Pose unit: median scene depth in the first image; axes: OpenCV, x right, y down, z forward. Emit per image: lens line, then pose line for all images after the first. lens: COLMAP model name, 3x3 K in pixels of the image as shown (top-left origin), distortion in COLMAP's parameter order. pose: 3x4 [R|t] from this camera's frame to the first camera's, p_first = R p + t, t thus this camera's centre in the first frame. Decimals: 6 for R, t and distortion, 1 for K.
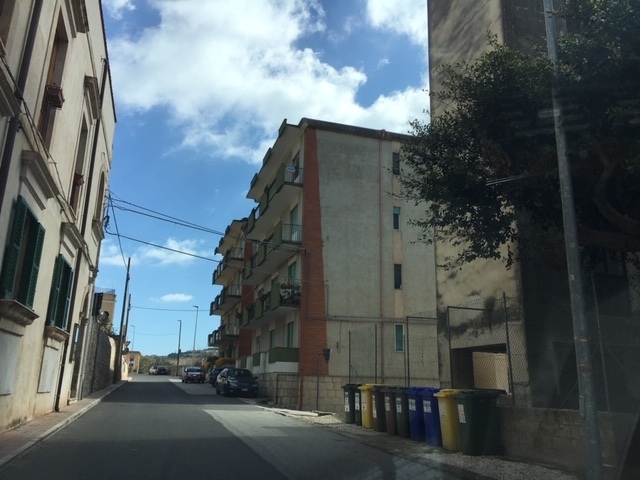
lens RADIAL K [[543.1, 0, 320.0], [0, 543.1, 240.0], [0, 0, 1]] dist [0.063489, -0.076579]
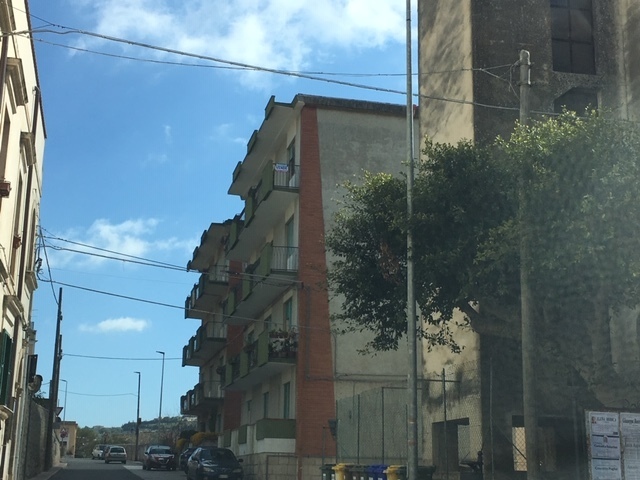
lens RADIAL K [[980.8, 0, 320.0], [0, 980.8, 240.0], [0, 0, 1]] dist [0.022411, -0.046268]
pose [[0.997457, -0.023729, -0.067210, 0.078486], [0.025269, 0.999435, 0.022158, -0.061978], [0.066646, -0.023800, 0.997493, -0.268807]]
